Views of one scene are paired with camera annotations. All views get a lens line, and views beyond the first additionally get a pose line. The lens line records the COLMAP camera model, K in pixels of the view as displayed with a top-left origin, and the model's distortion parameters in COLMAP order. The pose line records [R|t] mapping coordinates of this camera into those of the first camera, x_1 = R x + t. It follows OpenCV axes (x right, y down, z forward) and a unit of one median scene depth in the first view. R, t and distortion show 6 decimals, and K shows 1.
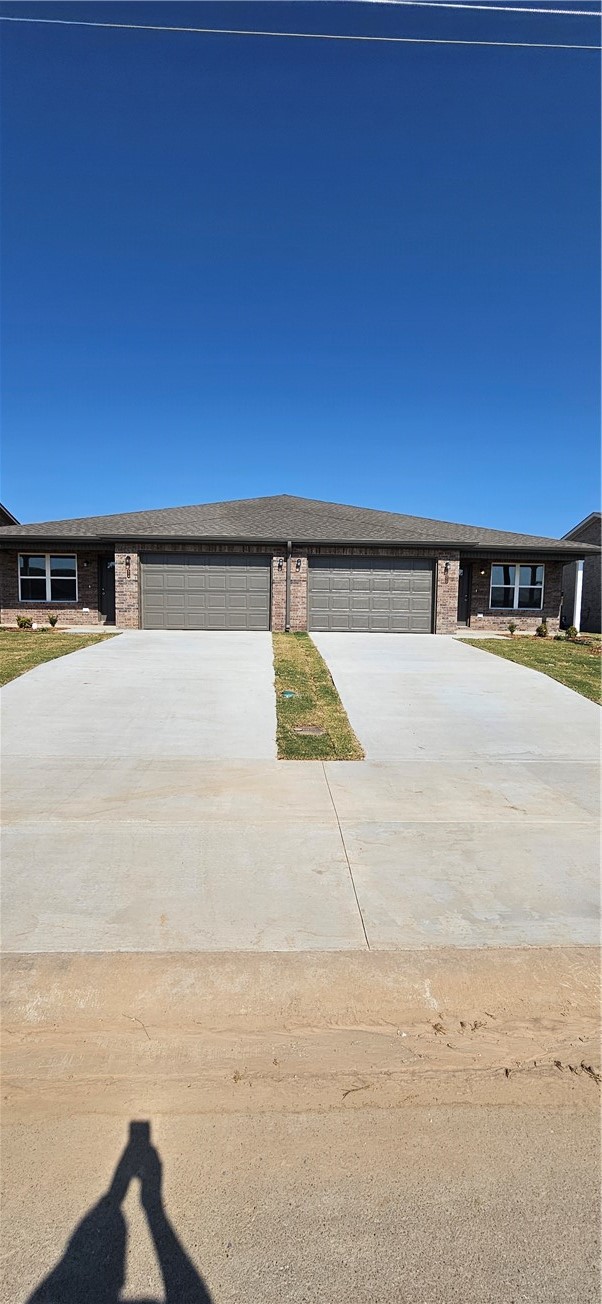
lens RADIAL K [[551.7, 0, 301.0], [0, 551.7, 652.0], [0, 0, 1]] dist [0.001273, 0.000195]
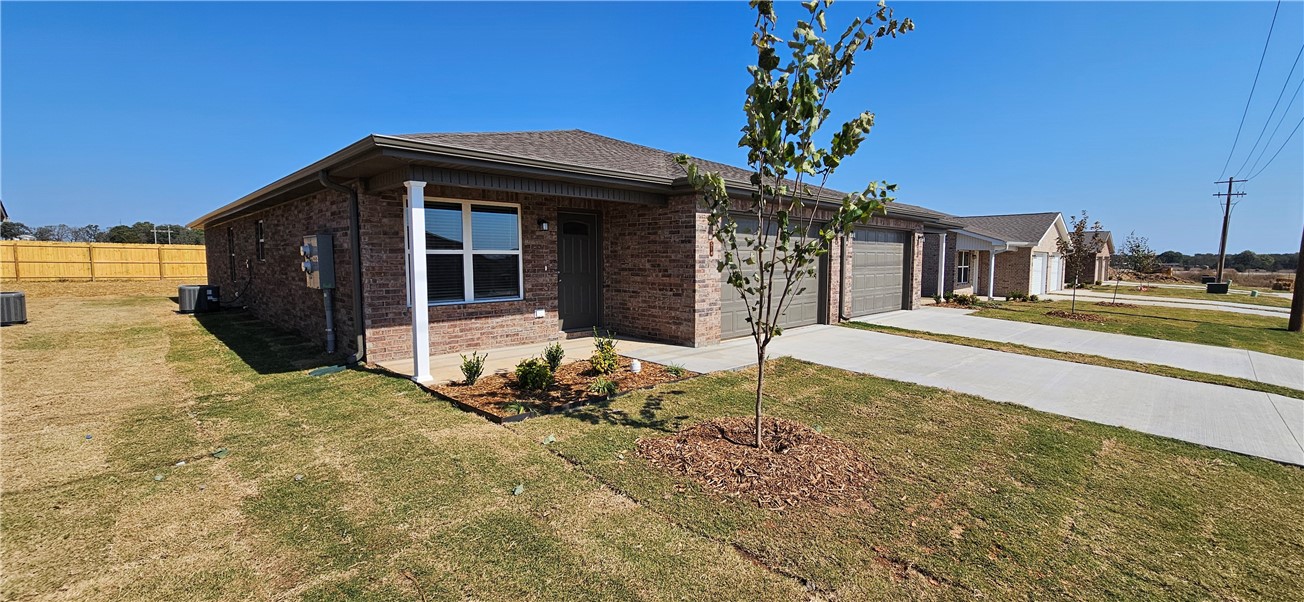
lens RADIAL K [[551.7, 0, 652.0], [0, 551.7, 301.0], [0, 0, 1]] dist [0.001273, 0.000195]
pose [[0.730419, -0.067817, 0.679624, -0.667317], [0.066837, 0.997380, 0.027692, -0.095805], [-0.679722, 0.025197, 0.733037, 0.551519]]
